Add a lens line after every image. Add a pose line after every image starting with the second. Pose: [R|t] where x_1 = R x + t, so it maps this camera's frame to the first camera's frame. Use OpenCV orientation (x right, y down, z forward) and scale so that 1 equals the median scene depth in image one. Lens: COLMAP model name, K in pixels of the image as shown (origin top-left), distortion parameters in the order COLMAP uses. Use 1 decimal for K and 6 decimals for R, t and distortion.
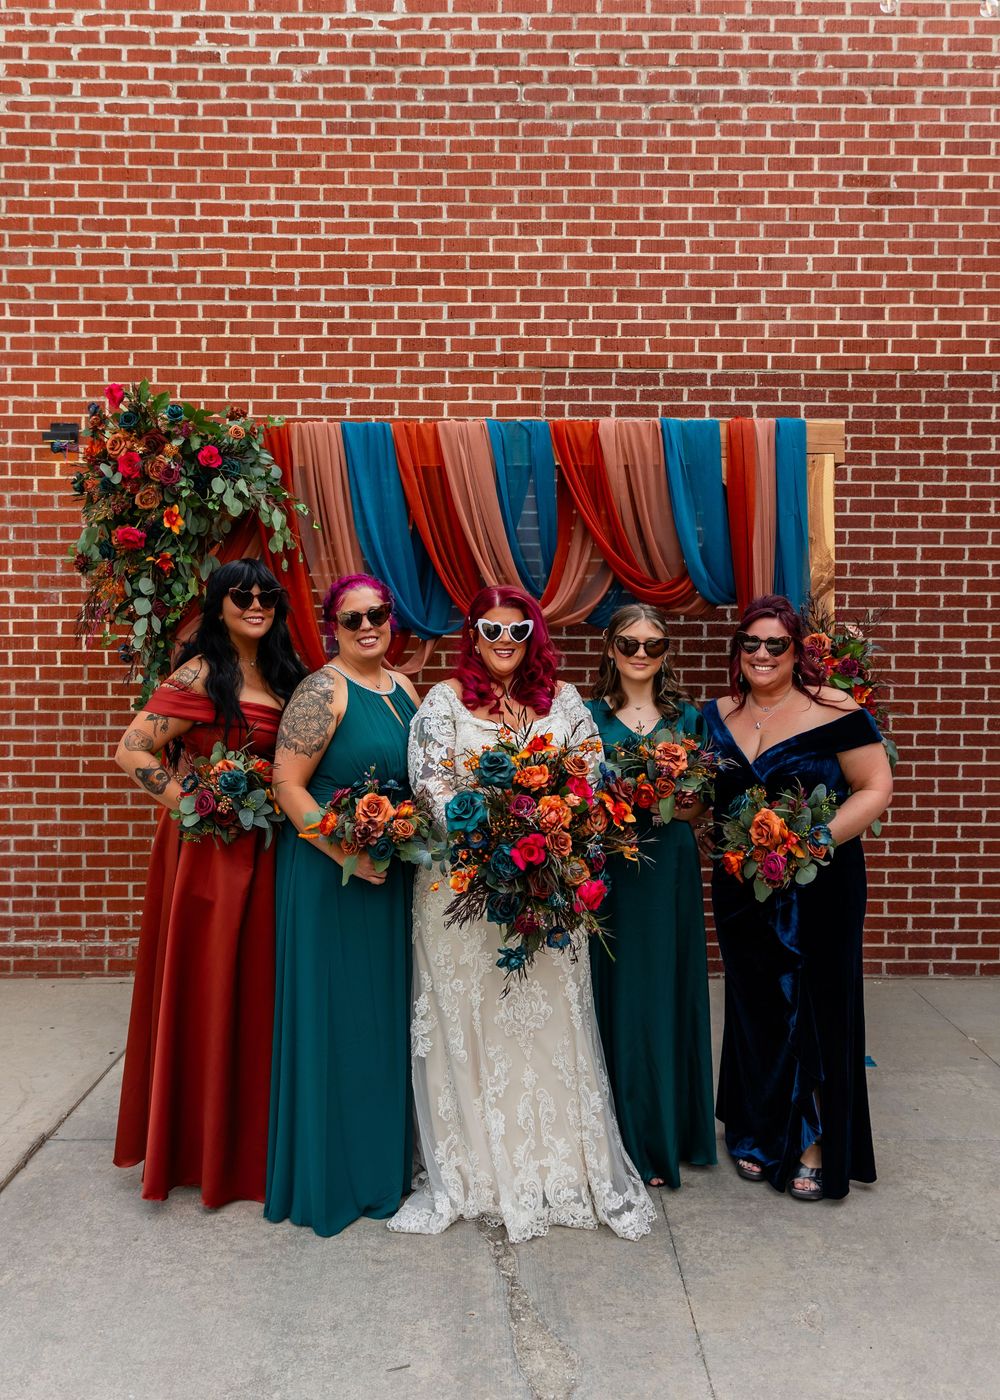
lens RADIAL K [[1236.7, 0, 492.9], [0, 1236.7, 663.2], [0, 0, 1]] dist [0.008472, -0.003089]
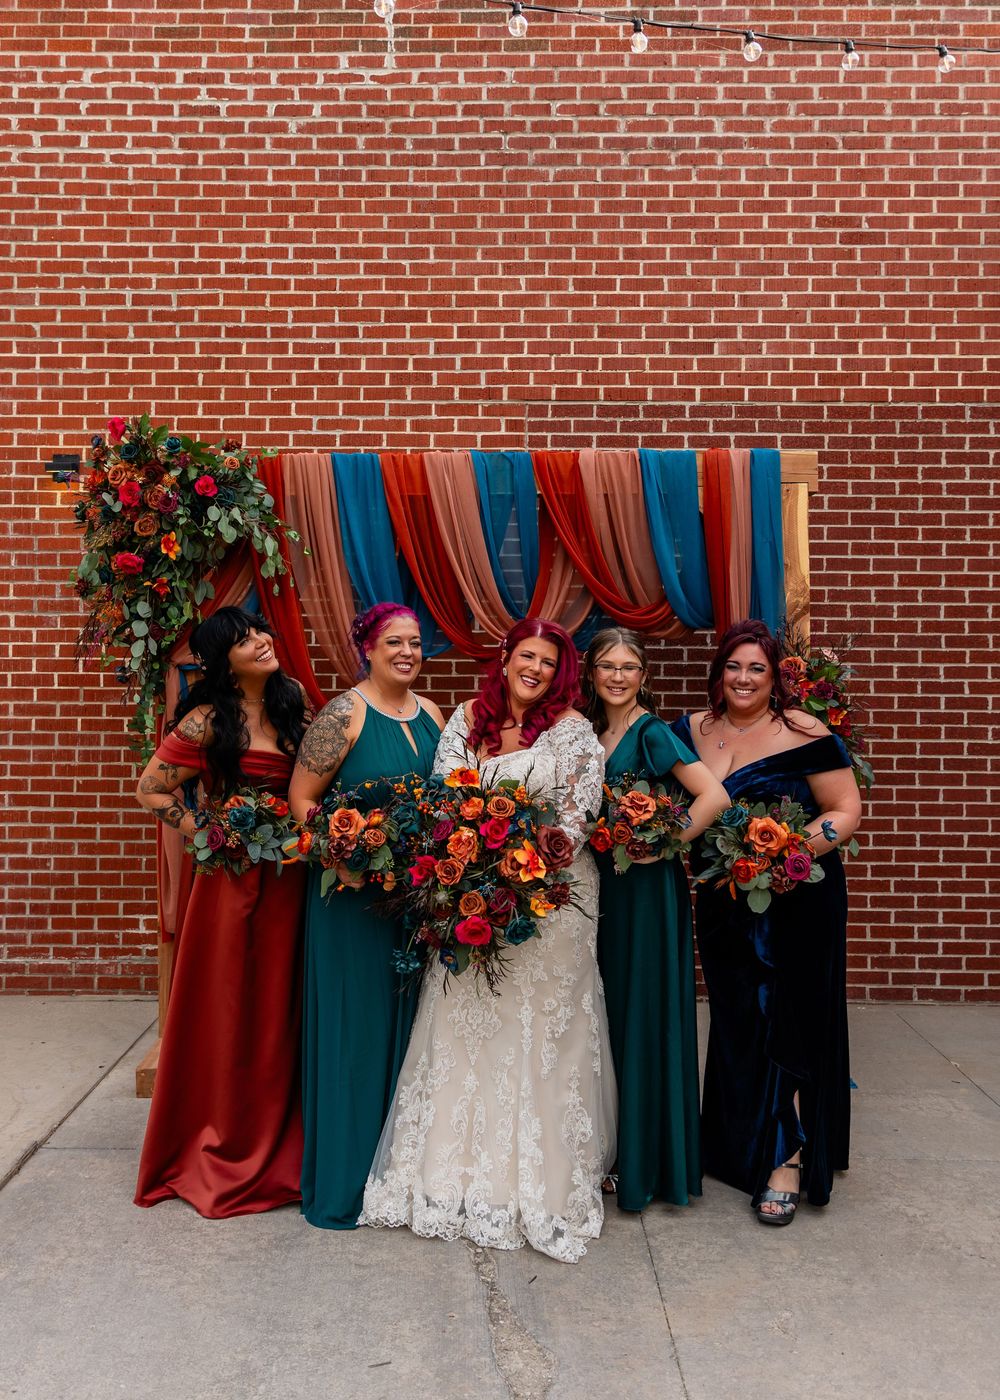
lens RADIAL K [[1261.3, 0, 449.4], [0, 1261.3, 624.1], [0, 0, 1]] dist [0.004242, 0.007018]
pose [[0.999666, 0.002090, -0.025758, 0.003955], [-0.003524, 0.998438, -0.055763, 0.006855], [0.025601, 0.055835, 0.998112, -0.043528]]
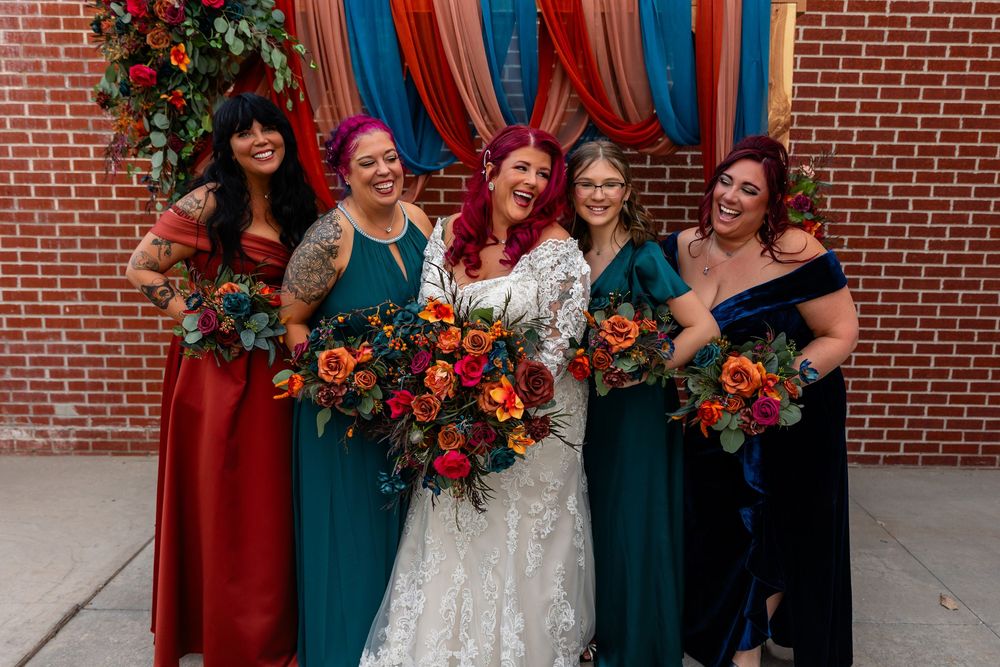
lens RADIAL K [[837.3, 0, 500.0], [0, 837.3, 333.5], [0, 0, 1]] dist [-0.005505, -0.002980]
pose [[0.999846, 0.012742, -0.012080, 0.026256], [-0.010904, 0.989863, 0.141609, 0.012732], [0.013762, -0.141456, 0.989849, 0.203872]]
